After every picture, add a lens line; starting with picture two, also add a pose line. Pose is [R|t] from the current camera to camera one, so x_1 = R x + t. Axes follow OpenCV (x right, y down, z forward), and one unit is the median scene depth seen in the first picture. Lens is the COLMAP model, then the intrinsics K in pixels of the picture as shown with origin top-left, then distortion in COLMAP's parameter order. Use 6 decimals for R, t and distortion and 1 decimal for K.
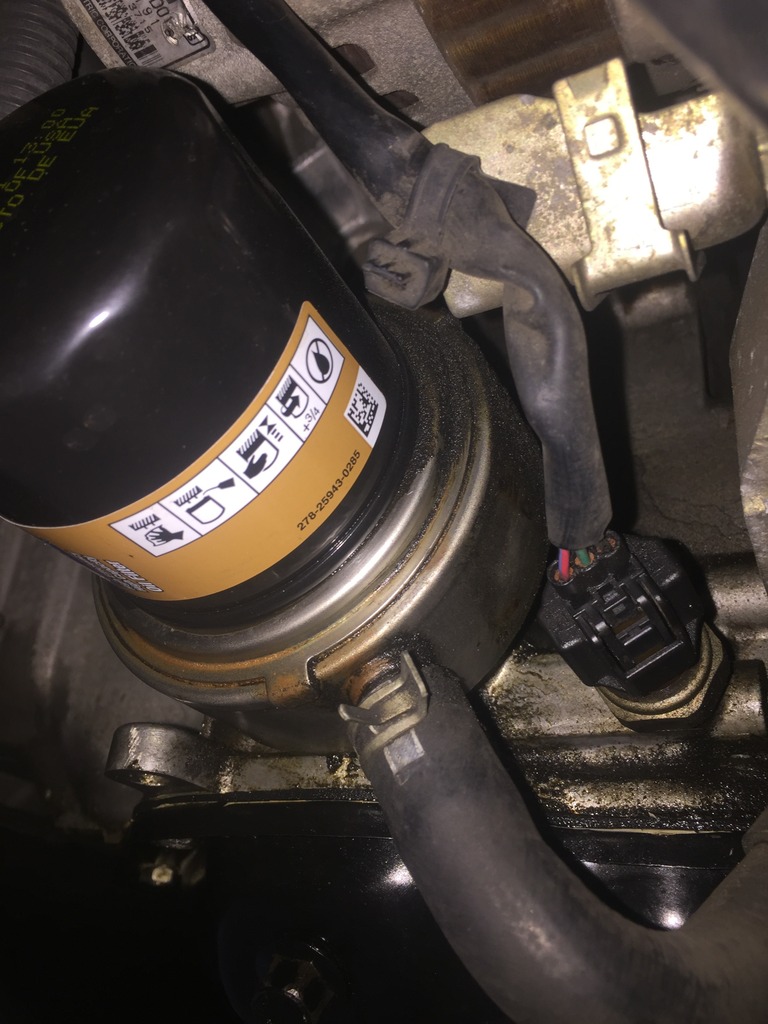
lens RADIAL K [[877.0, 0, 381.8], [0, 877.0, 506.2], [0, 0, 1]] dist [0.045286, -0.047599]
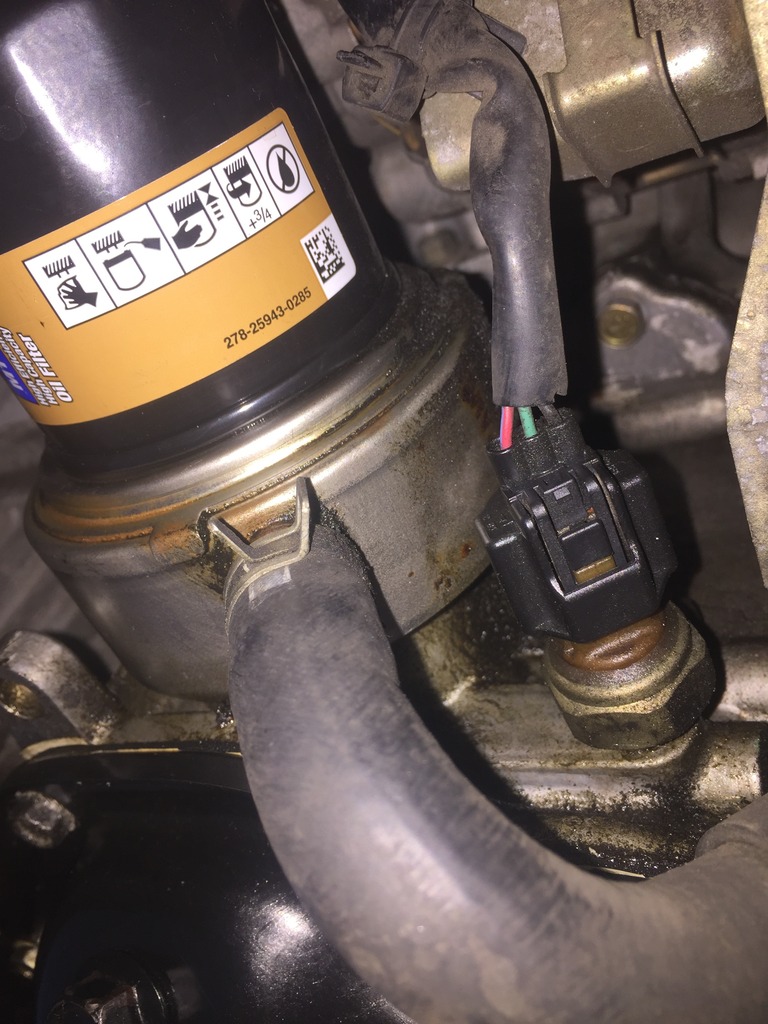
lens RADIAL K [[877.0, 0, 385.6], [0, 877.0, 512.7], [0, 0, 1]] dist [0.045286, -0.047599]
pose [[0.973946, 0.176907, -0.141890, 0.247799], [-0.214093, 0.923593, -0.318026, 0.477489], [0.074788, 0.340118, 0.937404, 0.221002]]
